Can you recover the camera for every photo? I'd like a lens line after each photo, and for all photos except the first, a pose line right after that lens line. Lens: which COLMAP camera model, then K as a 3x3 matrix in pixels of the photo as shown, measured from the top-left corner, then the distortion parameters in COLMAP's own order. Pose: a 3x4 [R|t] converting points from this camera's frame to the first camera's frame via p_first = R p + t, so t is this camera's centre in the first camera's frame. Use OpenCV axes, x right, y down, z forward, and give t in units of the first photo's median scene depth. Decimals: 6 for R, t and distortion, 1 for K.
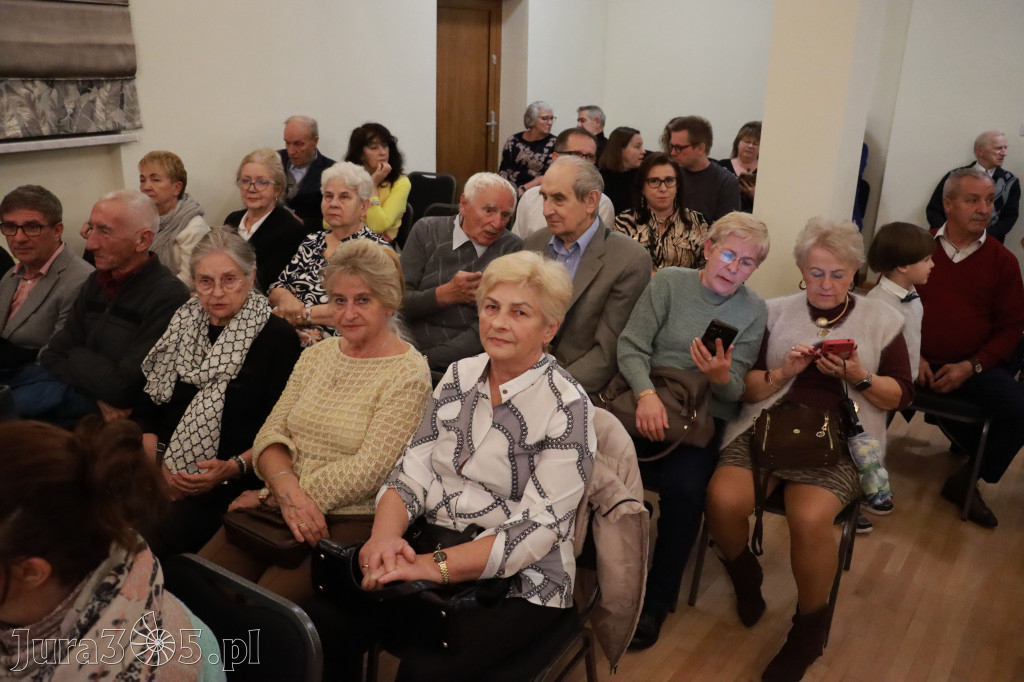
lens RADIAL K [[878.8, 0, 490.1], [0, 878.8, 386.0], [0, 0, 1]] dist [-0.144766, 0.136228]
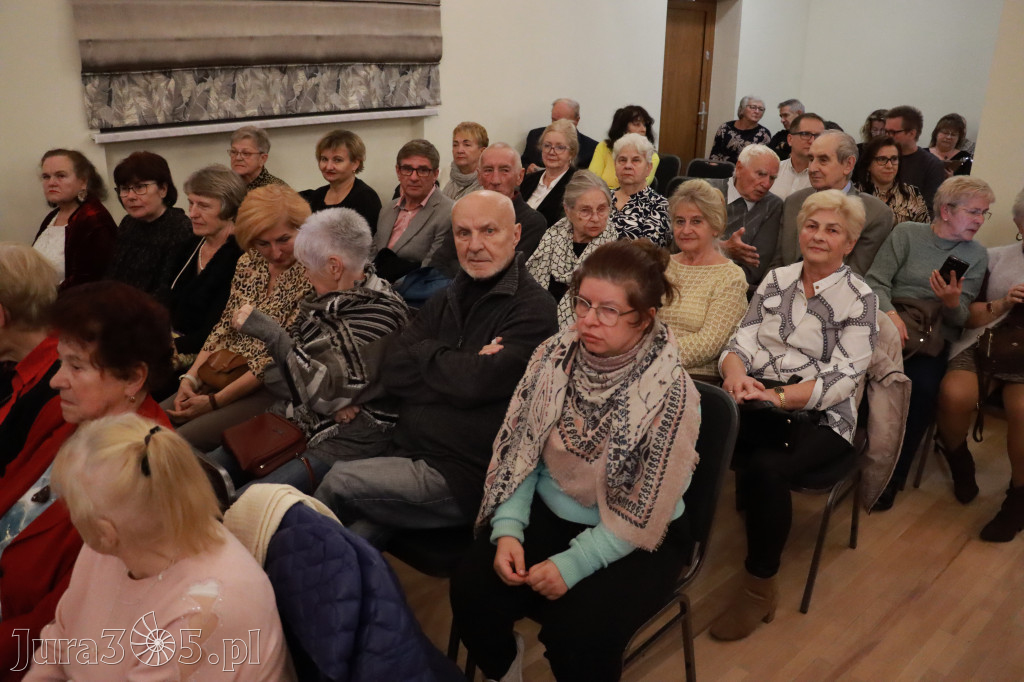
lens RADIAL K [[878.8, 0, 500.1], [0, 878.8, 372.3], [0, 0, 1]] dist [-0.144766, 0.136228]
pose [[0.989060, 0.048731, -0.139231, -0.214217], [-0.049866, 0.998745, -0.004676, 0.131298], [0.138828, 0.011567, 0.990249, -0.336998]]
